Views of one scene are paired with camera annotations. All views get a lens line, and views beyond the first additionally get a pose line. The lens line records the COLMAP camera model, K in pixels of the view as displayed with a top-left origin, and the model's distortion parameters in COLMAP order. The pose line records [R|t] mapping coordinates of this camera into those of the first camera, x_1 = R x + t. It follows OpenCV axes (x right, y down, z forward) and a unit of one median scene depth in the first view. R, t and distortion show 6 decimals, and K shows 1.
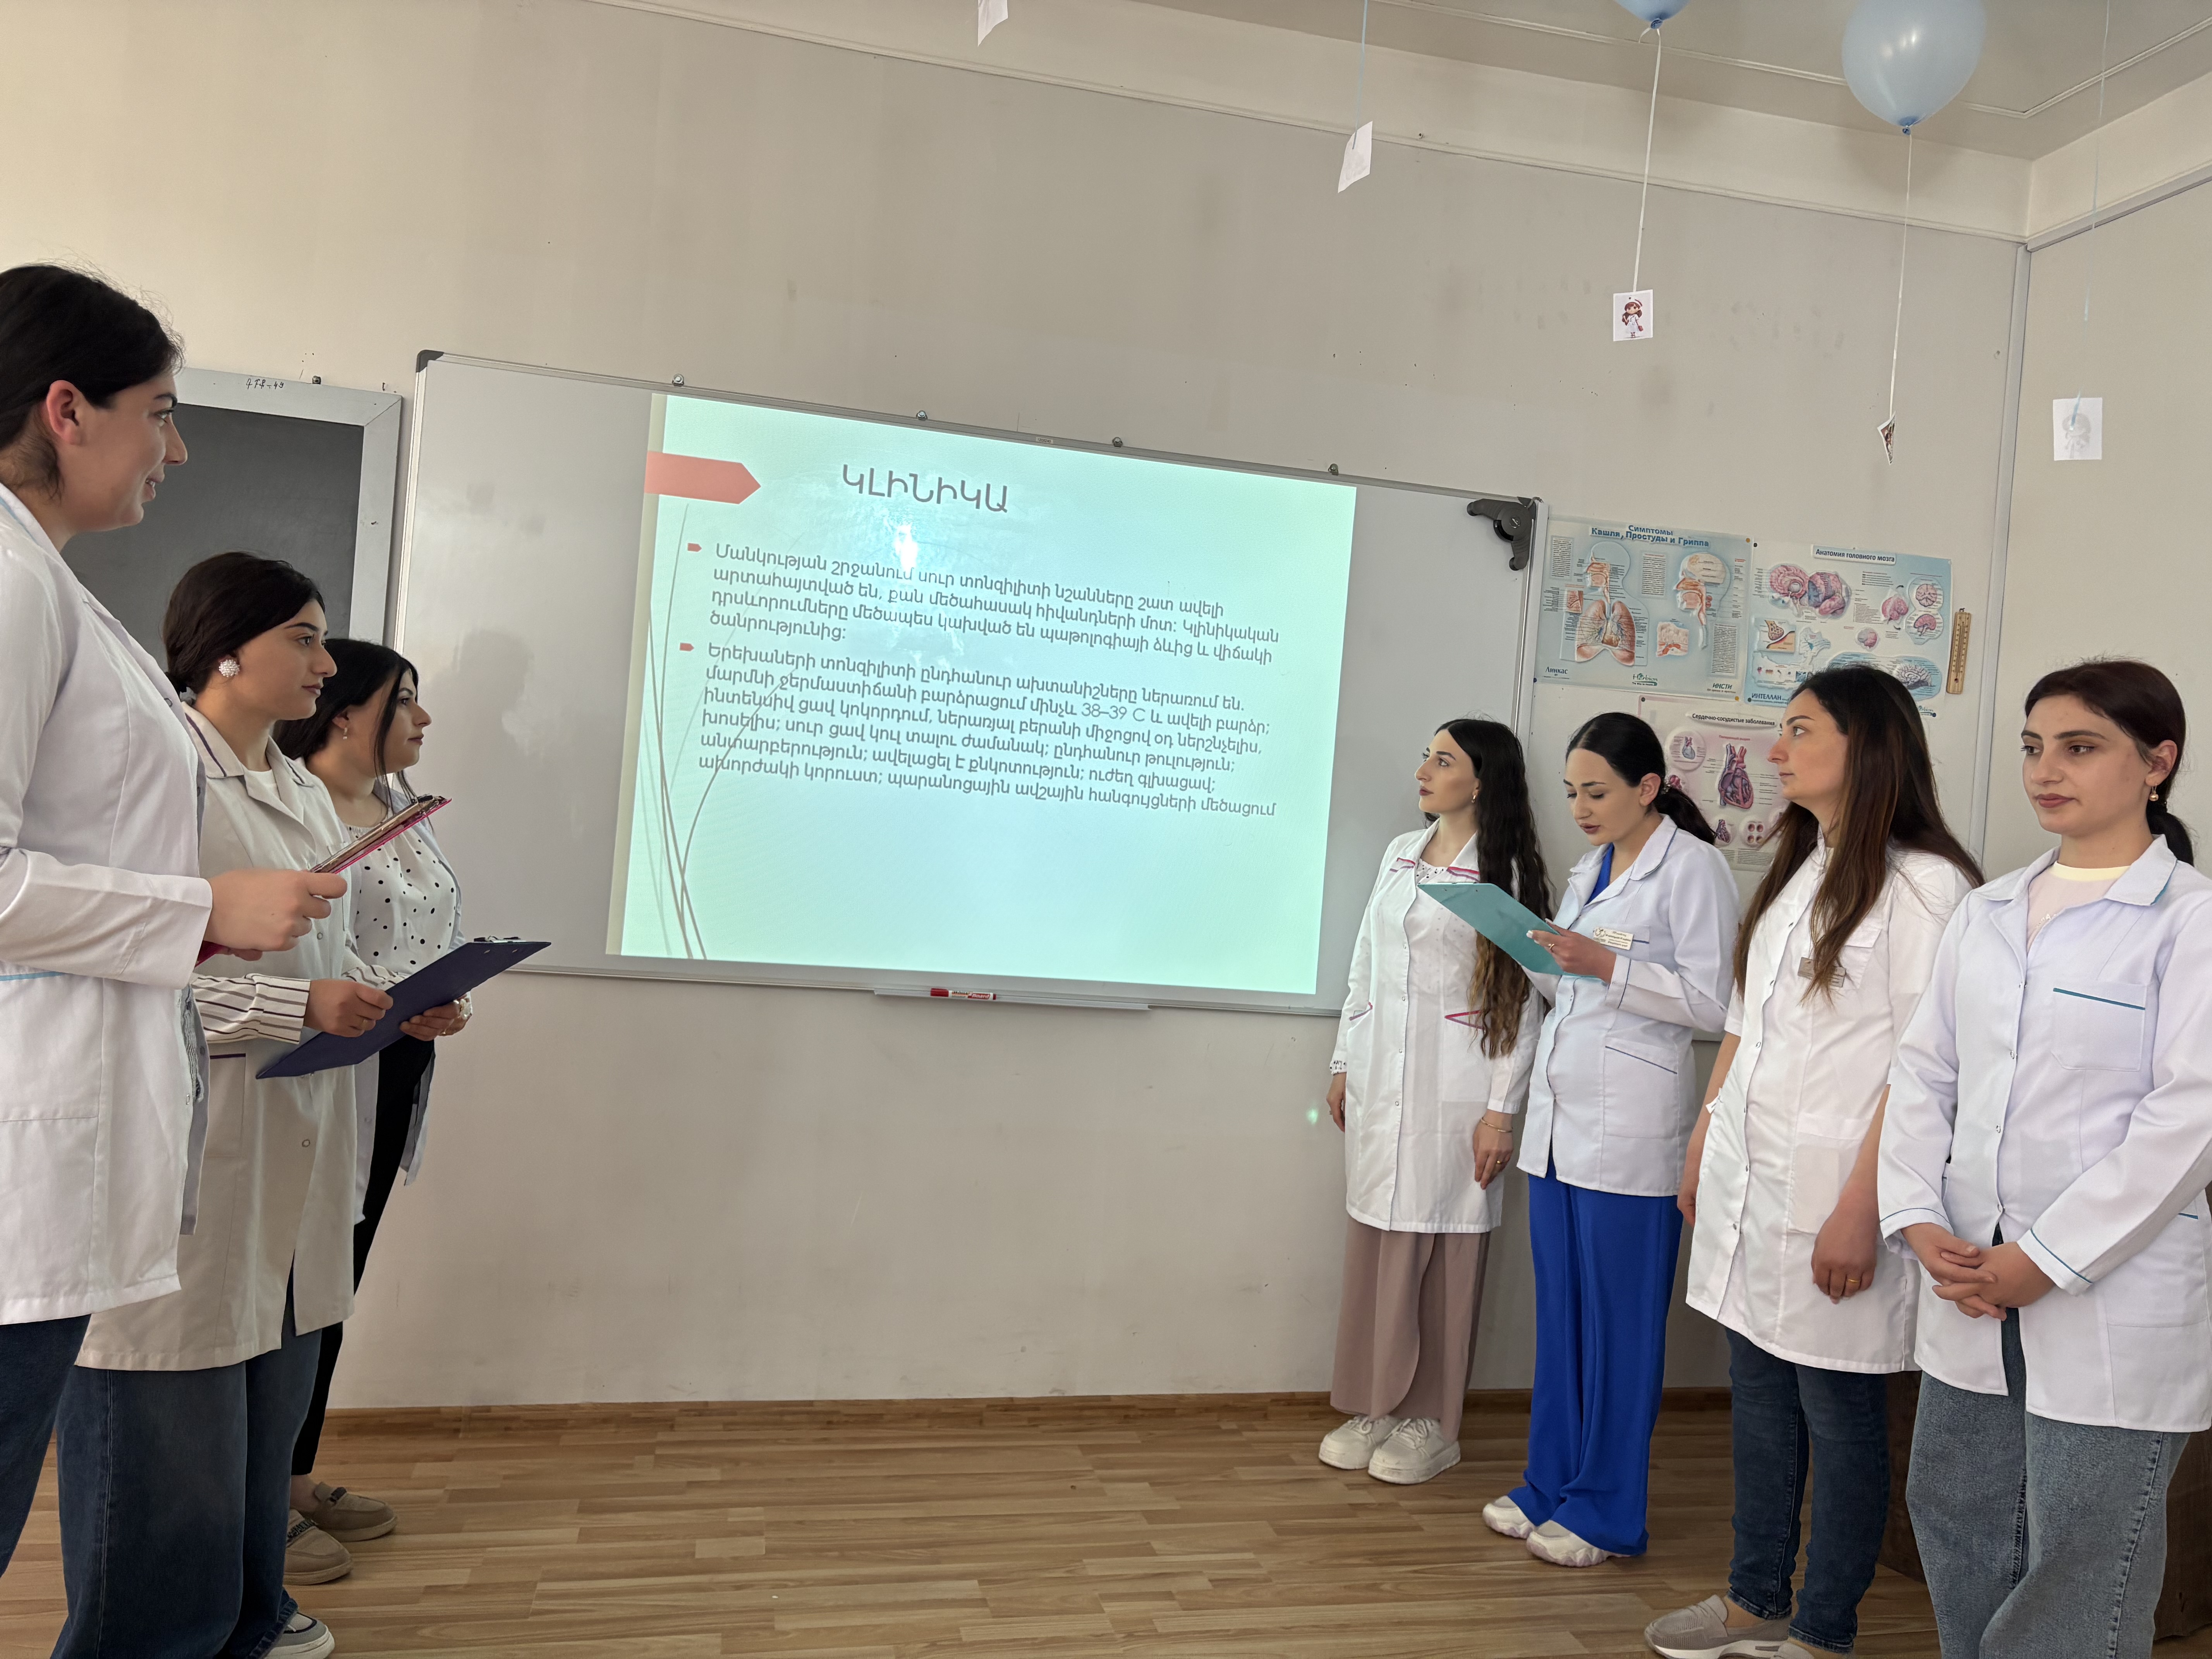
lens RADIAL K [[1655.6, 0, 1108.2], [0, 1655.6, 834.2], [0, 0, 1]] dist [0.025703, -0.007528]
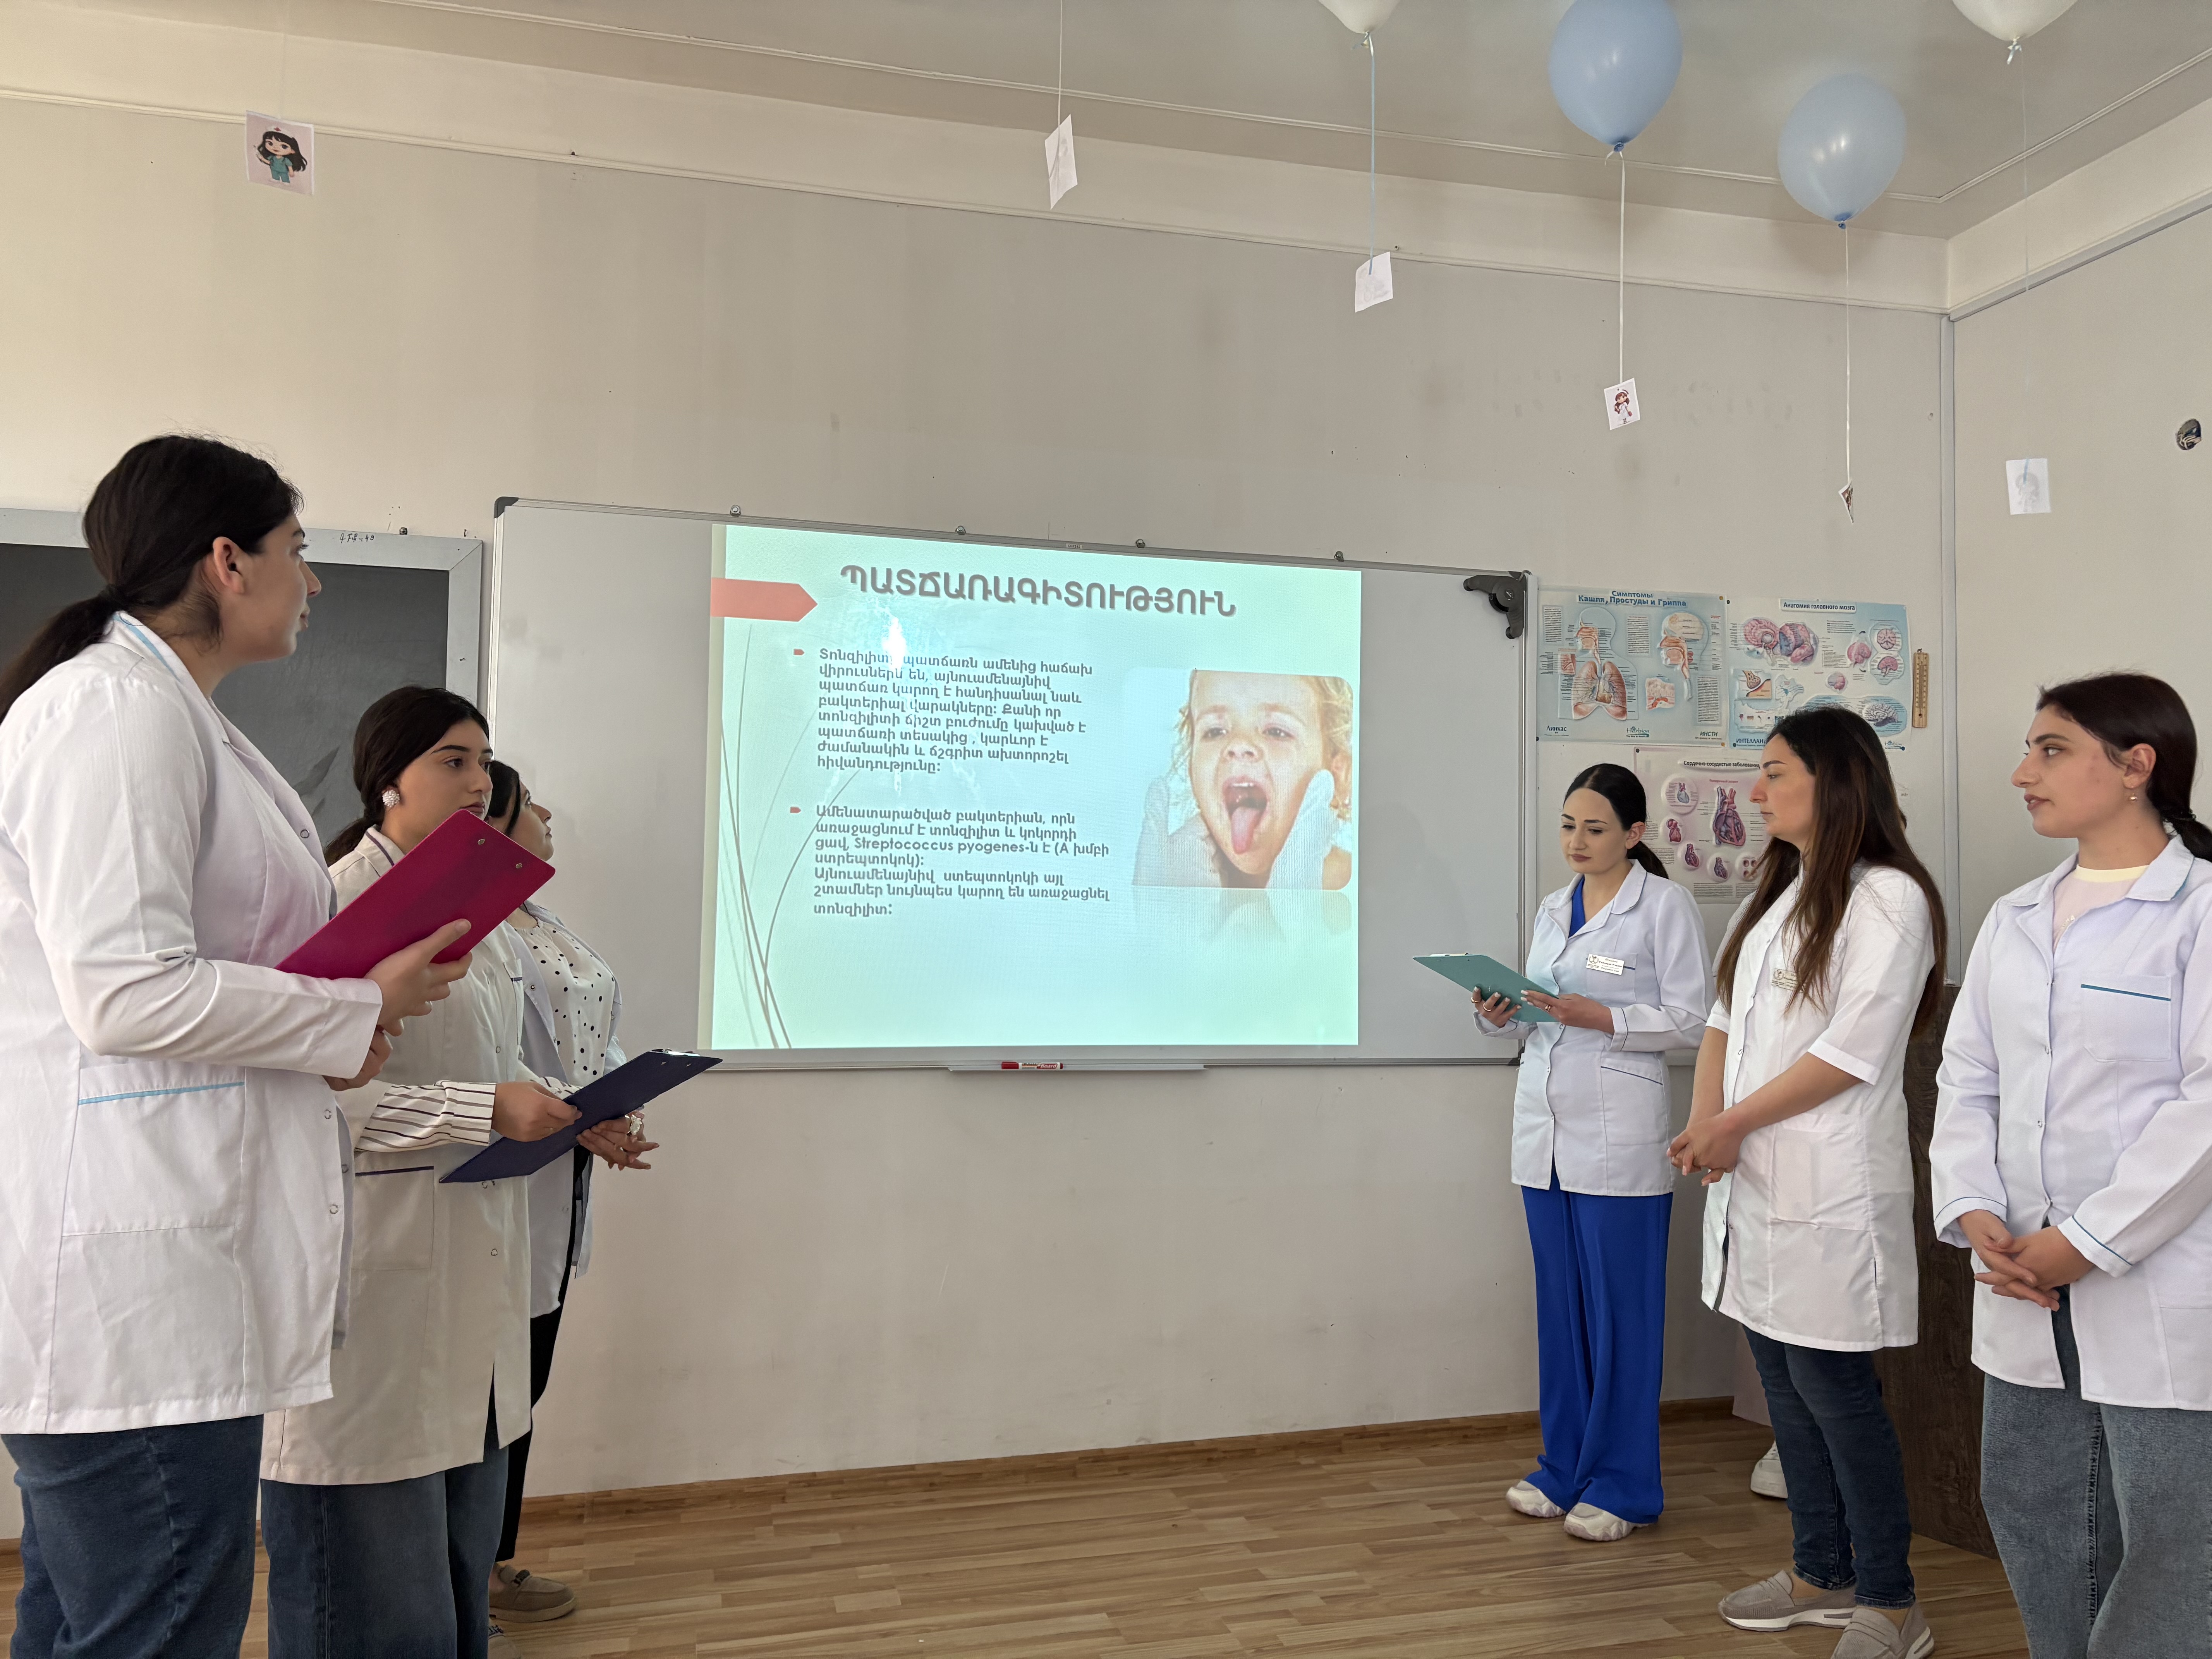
lens RADIAL K [[1655.6, 0, 1105.4], [0, 1655.6, 844.7], [0, 0, 1]] dist [0.025703, -0.007528]
pose [[0.997534, -0.063197, 0.030517, -0.064225], [0.064501, 0.996956, -0.043793, 0.004856], [-0.027656, 0.045653, 0.998574, -0.066691]]
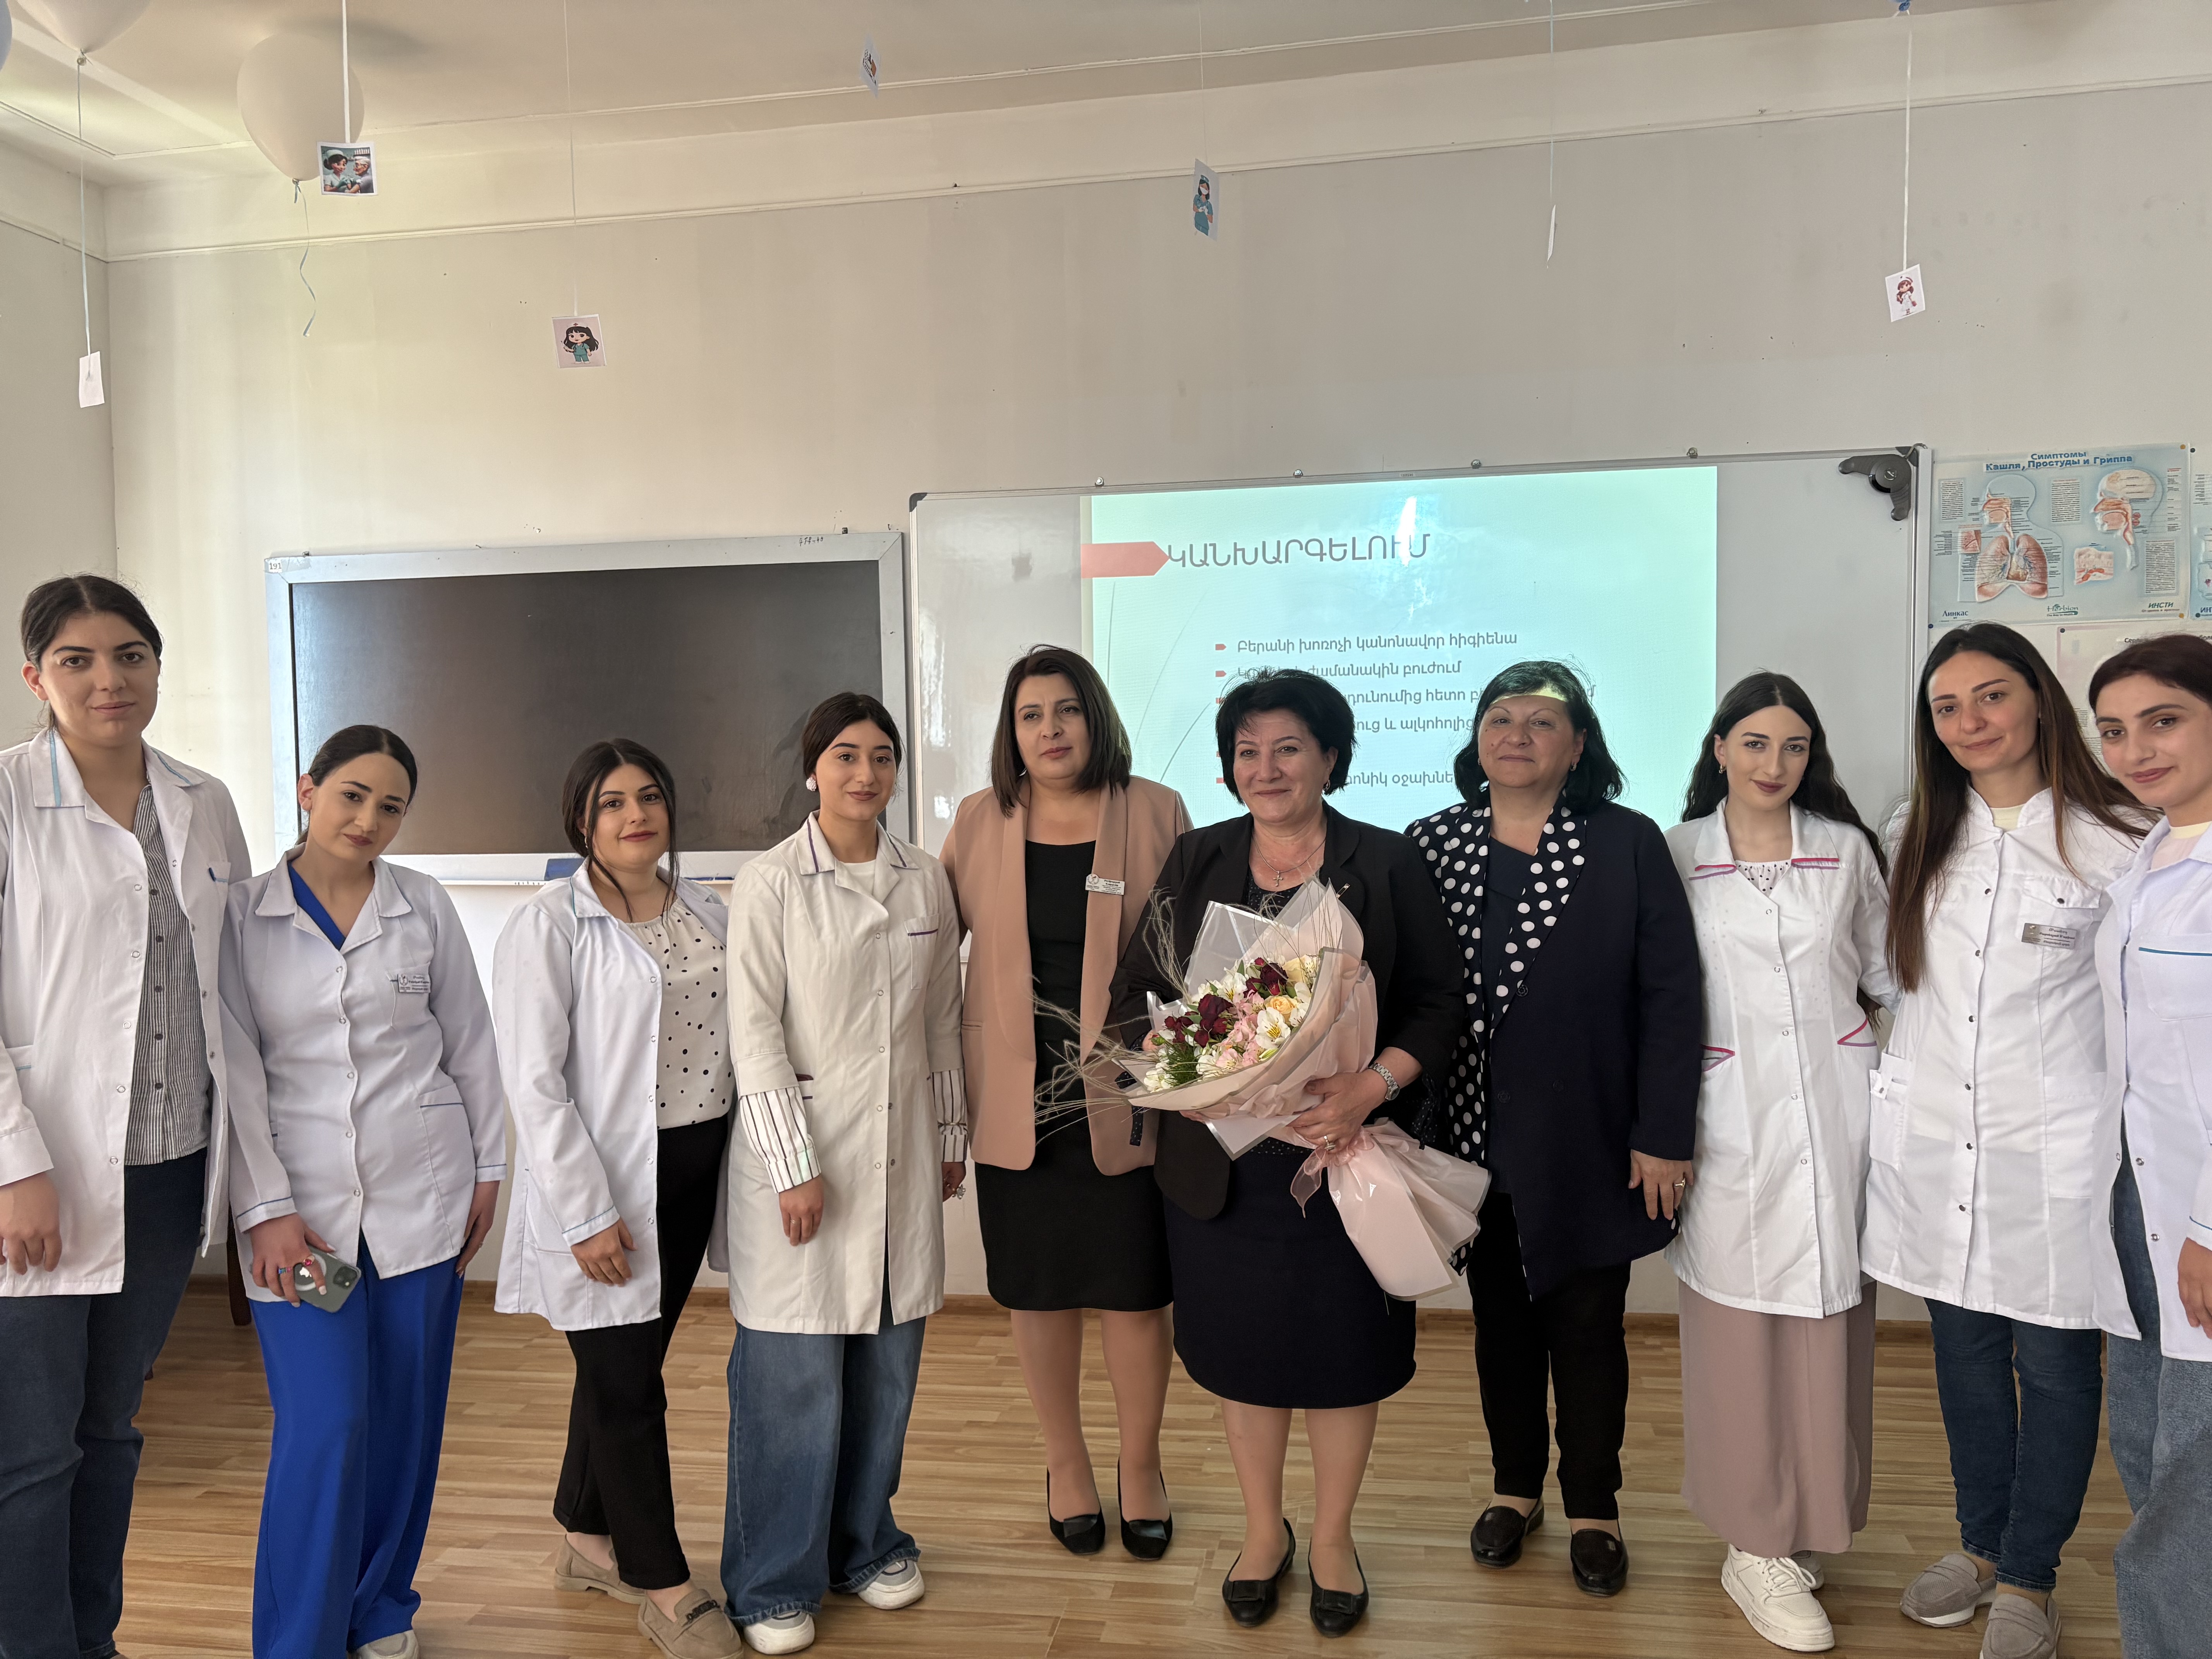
lens RADIAL K [[1655.6, 0, 1115.3], [0, 1655.6, 843.6], [0, 0, 1]] dist [0.025703, -0.007528]
pose [[0.917145, -0.073407, -0.391735, 0.207550], [0.090269, 0.995609, 0.024774, -0.034484], [0.388197, -0.058083, 0.919744, -0.136343]]
